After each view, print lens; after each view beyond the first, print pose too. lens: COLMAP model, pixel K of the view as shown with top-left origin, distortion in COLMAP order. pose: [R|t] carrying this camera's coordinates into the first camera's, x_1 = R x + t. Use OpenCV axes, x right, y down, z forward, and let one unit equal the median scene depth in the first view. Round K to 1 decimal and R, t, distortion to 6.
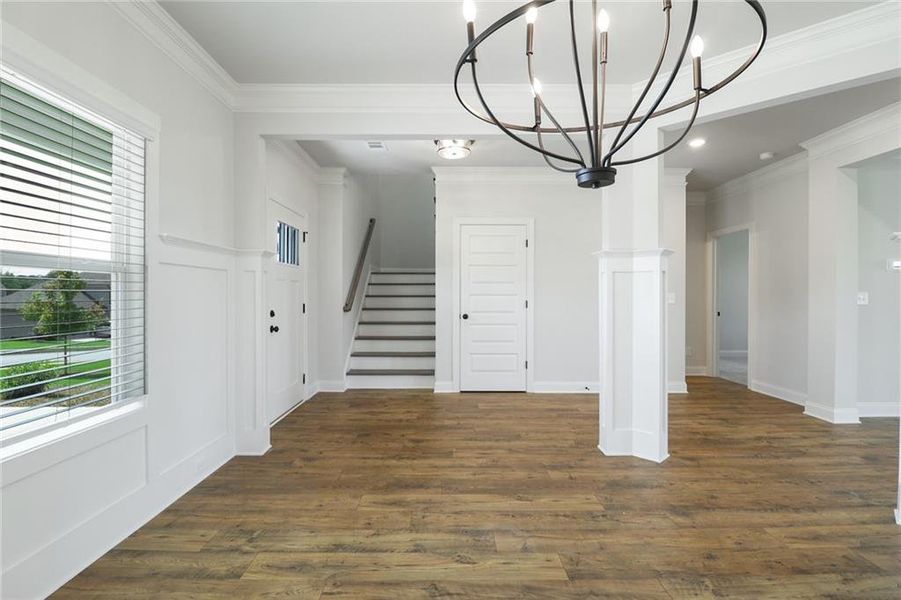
lens RADIAL K [[414.4, 0, 452.2], [0, 414.4, 300.5], [0, 0, 1]] dist [-0.009066, -0.006015]
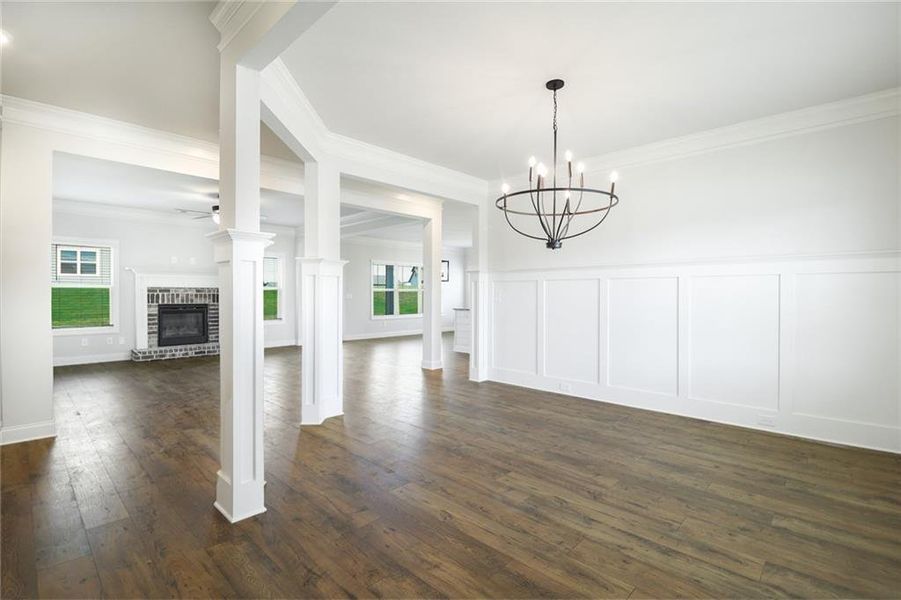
lens RADIAL K [[414.4, 0, 448.7], [0, 414.4, 295.7], [0, 0, 1]] dist [-0.009066, -0.006015]
pose [[-0.711257, -0.007006, 0.702898, -0.589208], [0.004602, 0.999882, 0.014623, -0.026574], [-0.702917, 0.013635, -0.711141, 2.039030]]
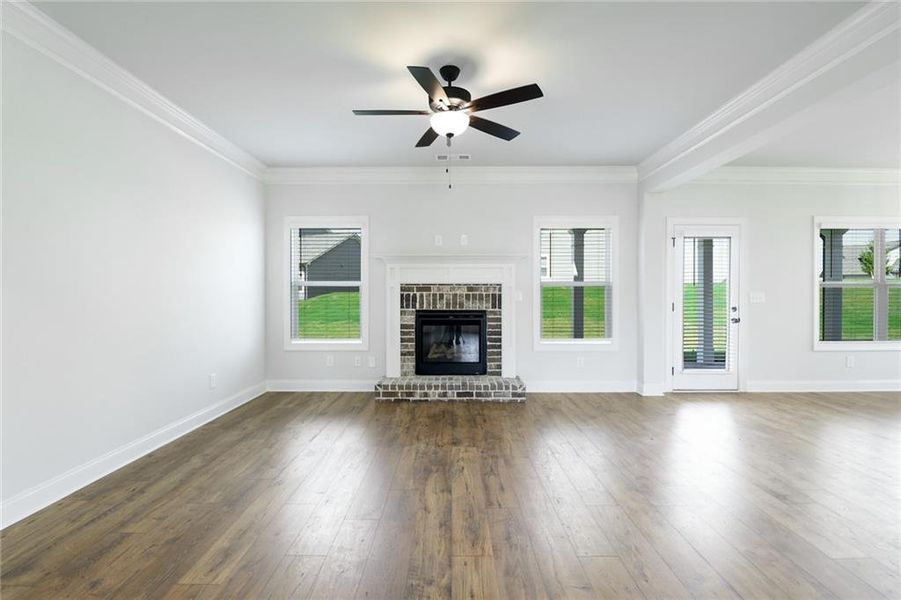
lens RADIAL K [[414.4, 0, 451.5], [0, 414.4, 299.2], [0, 0, 1]] dist [-0.009066, -0.006015]
pose [[0.021048, -0.013391, 0.999689, -0.121070], [0.013247, 0.999826, 0.013114, -0.020287], [-0.999691, 0.012967, 0.021222, 1.798574]]
